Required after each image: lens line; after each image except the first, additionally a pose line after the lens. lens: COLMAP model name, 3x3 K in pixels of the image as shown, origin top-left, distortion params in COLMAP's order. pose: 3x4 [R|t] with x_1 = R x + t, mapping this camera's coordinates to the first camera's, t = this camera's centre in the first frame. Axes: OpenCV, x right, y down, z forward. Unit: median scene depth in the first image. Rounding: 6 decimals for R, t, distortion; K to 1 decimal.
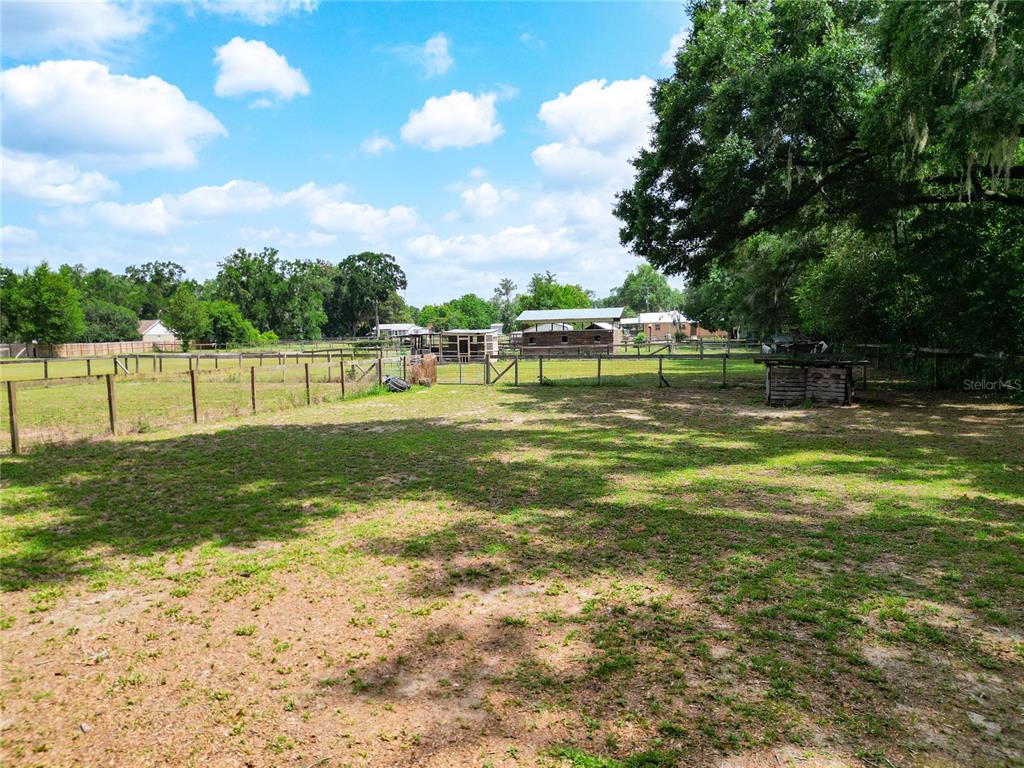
lens RADIAL K [[699.2, 0, 512.0], [0, 699.2, 384.0], [0, 0, 1]] dist [0.084076, -0.001145]
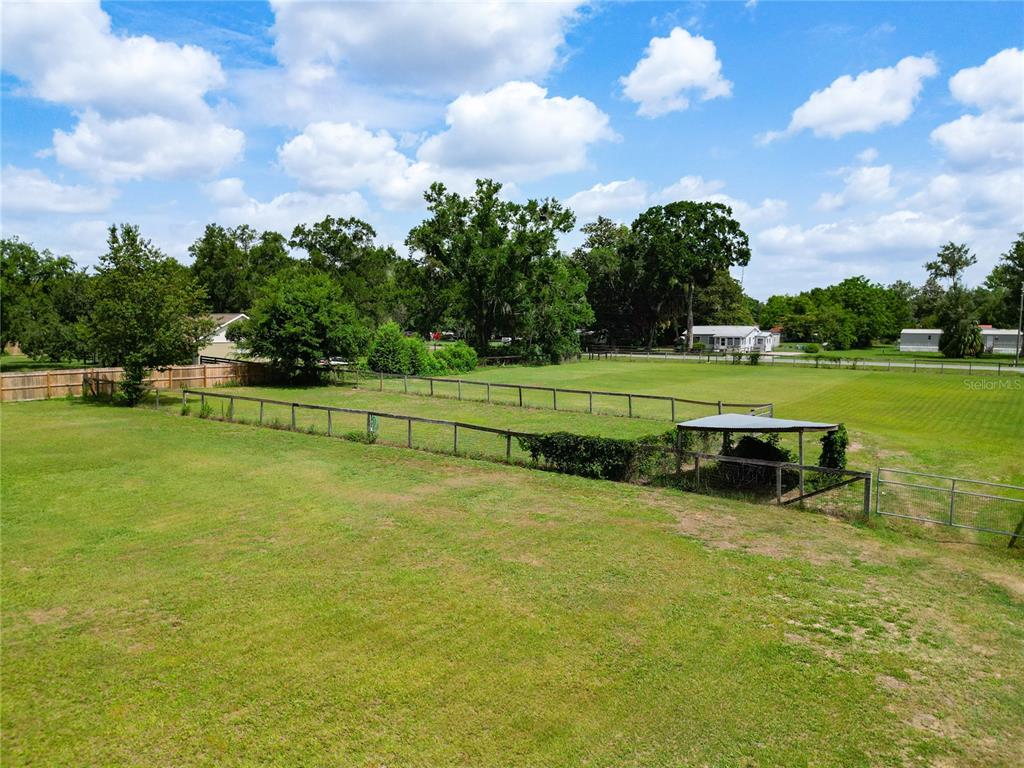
lens RADIAL K [[699.2, 0, 512.0], [0, 699.2, 384.0], [0, 0, 1]] dist [0.084076, -0.001145]
pose [[0.893461, 0.072578, -0.443238, -0.062195], [-0.067658, 0.997345, 0.026929, -0.043114], [0.444016, 0.005928, 0.895999, 0.413865]]
